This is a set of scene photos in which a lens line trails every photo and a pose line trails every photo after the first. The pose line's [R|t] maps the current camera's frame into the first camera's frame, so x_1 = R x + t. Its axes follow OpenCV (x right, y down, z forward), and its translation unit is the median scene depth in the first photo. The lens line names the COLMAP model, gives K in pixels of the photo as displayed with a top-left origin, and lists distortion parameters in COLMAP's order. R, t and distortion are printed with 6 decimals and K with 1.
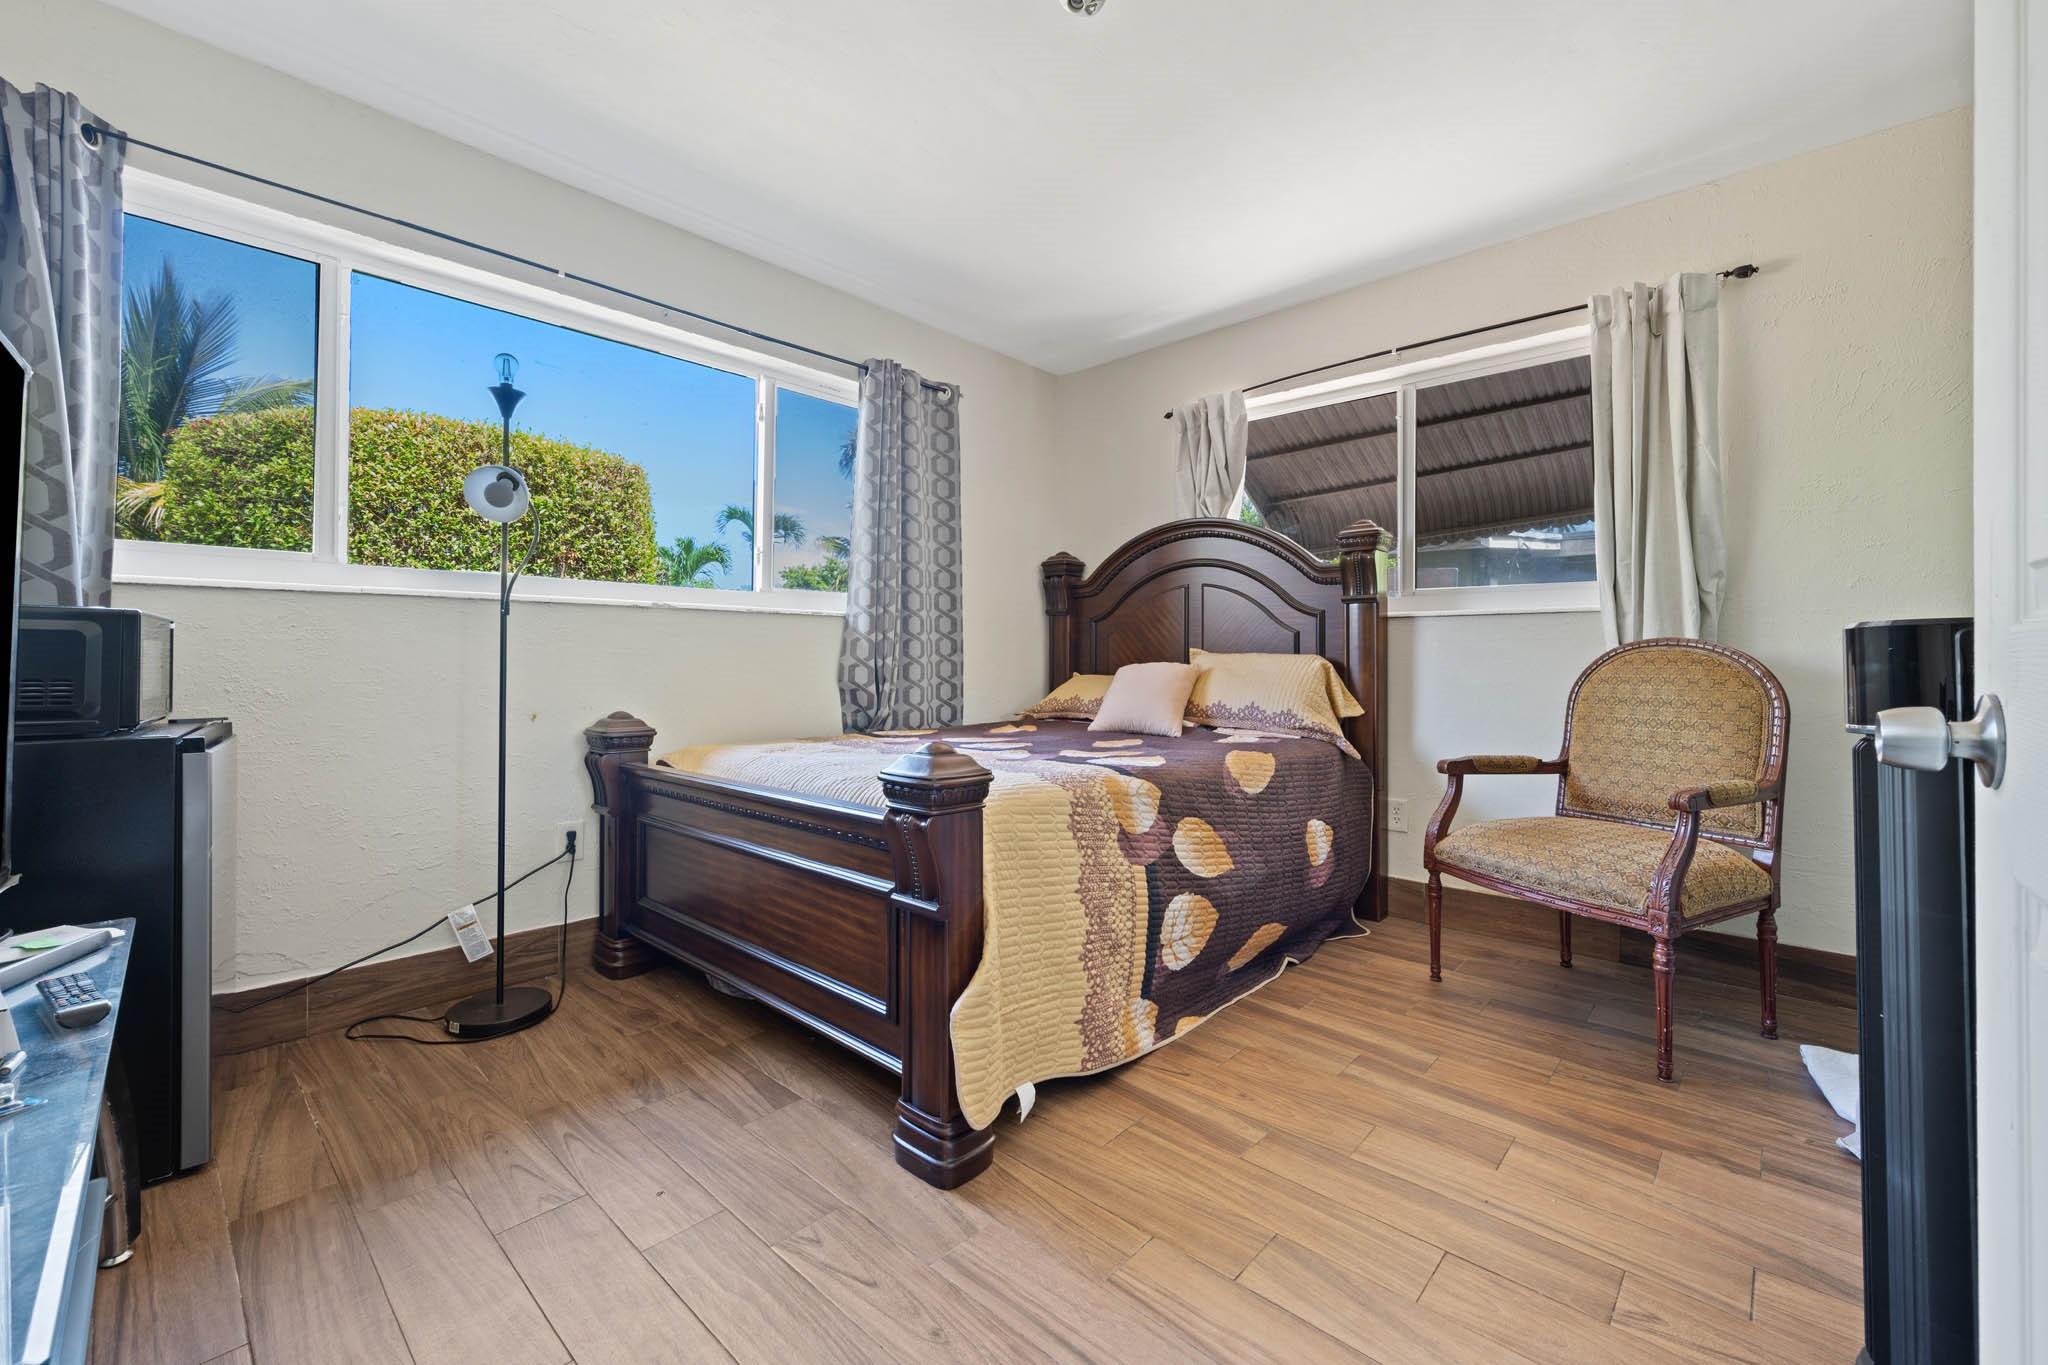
lens RADIAL K [[834.5, 0, 1025.1], [0, 834.5, 643.5], [0, 0, 1]] dist [0.000997, 0.000128]
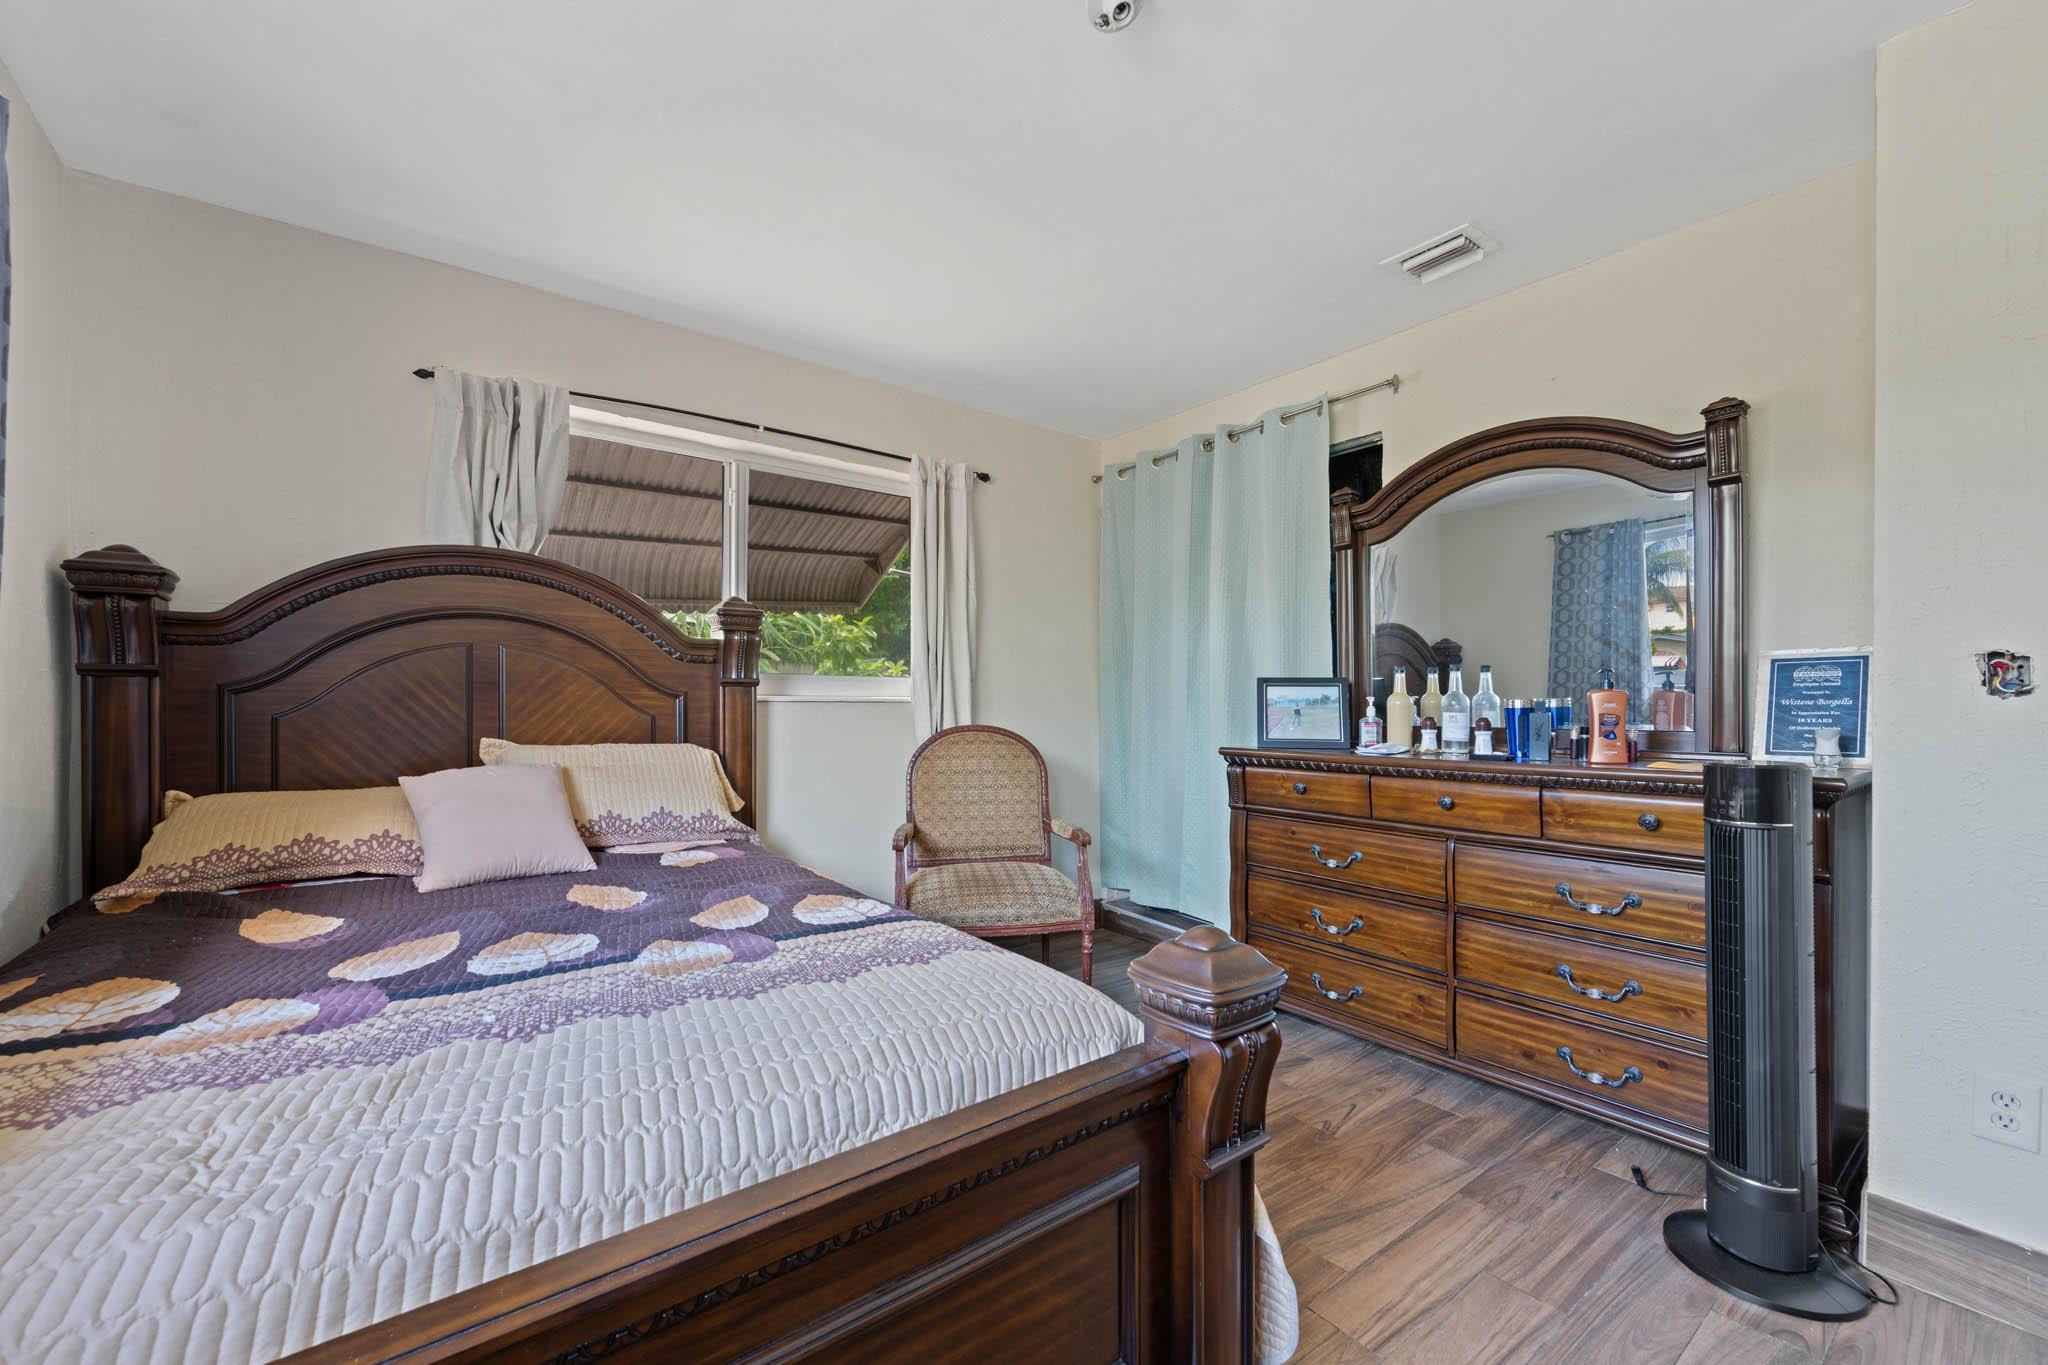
lens RADIAL K [[821.4, 0, 1024.5], [0, 821.4, 708.3], [0, 0, 1]] dist [-0.001211, -0.000020]
pose [[0.169232, -0.000137, 0.985576, -0.433117], [-0.011912, 0.999927, 0.002184, -0.029283], [-0.985504, -0.012109, 0.169218, 0.517815]]
